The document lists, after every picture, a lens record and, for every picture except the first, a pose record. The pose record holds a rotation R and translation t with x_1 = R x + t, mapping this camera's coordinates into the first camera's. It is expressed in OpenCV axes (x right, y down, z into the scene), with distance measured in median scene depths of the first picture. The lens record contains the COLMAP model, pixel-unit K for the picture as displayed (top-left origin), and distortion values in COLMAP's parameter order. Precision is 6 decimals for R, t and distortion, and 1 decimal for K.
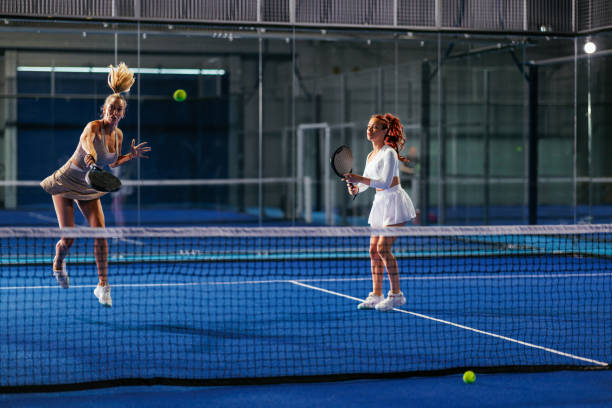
lens RADIAL K [[1535.9, 0, 306.0], [0, 1535.9, 204.0], [0, 0, 1]] dist [-0.062981, -0.526830]
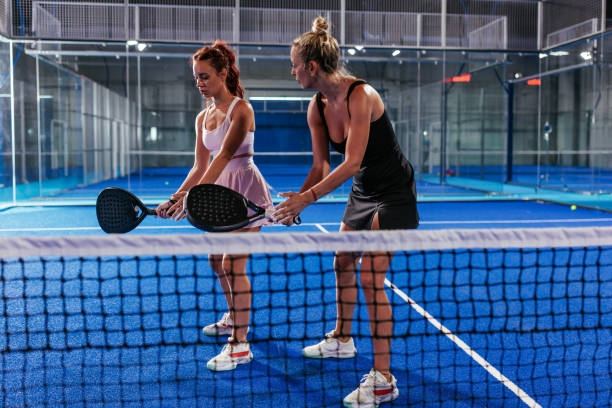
lens RADIAL K [[624.2, 0, 308.7], [0, 624.2, 182.0], [0, 0, 1]] dist [0.003504, -0.002531]
pose [[0.986134, 0.008054, -0.165758, 0.048164], [-0.003295, 0.999575, 0.028967, -0.001598], [0.165921, -0.028019, 0.985741, 0.311178]]
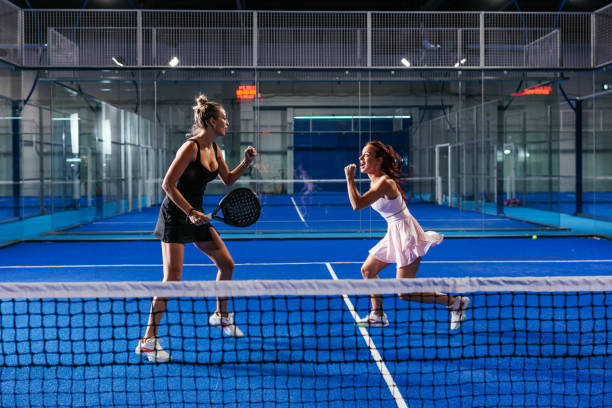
lens RADIAL K [[727.5, 0, 305.7], [0, 727.5, 172.3], [0, 0, 1]] dist [-0.012432, -0.002127]
pose [[0.965193, -0.007376, -0.261435, 0.084663], [0.001681, 0.999757, -0.021999, -0.007184], [0.261534, 0.020794, 0.964970, 0.284940]]
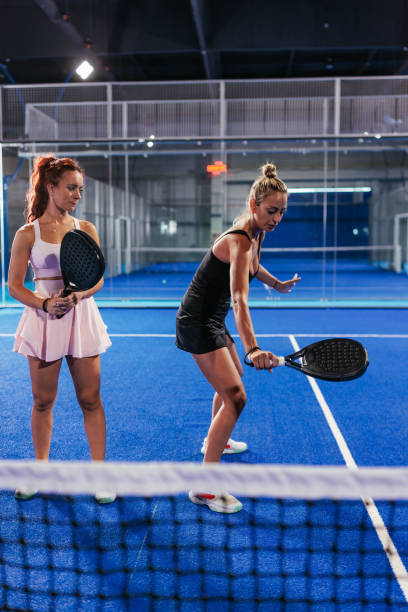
lens RADIAL K [[635.3, 0, 202.7], [0, 635.3, 283.6], [0, 0, 1]] dist [0.003183, 0.006155]
pose [[0.932125, 0.015743, -0.361794, 0.069065], [0.000189, 0.999033, 0.043956, -0.008581], [0.362136, -0.041041, 0.931221, 0.338341]]
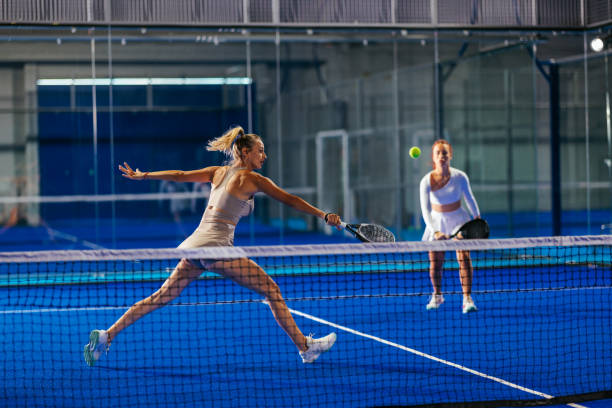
lens RADIAL K [[1535.9, 0, 306.0], [0, 1535.9, 204.0], [0, 0, 1]] dist [-0.062981, -0.526830]
pose [[0.998884, -0.020419, -0.042586, 0.037470], [0.020133, 0.999772, -0.007134, -0.000680], [0.042722, 0.006269, 0.999067, 0.053603]]
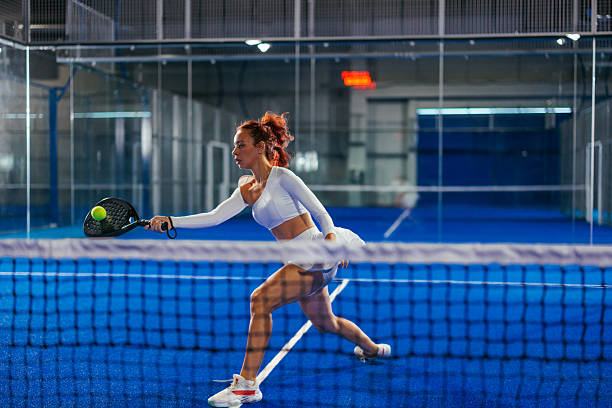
lens RADIAL K [[896.2, 0, 306.0], [0, 896.2, 204.0], [0, 0, 1]] dist [0.003671, 0.059416]
pose [[0.901411, 0.012354, -0.432788, 0.142653], [-0.013721, 0.999906, -0.000037, 0.001056], [0.432746, 0.005972, 0.901496, 0.313587]]
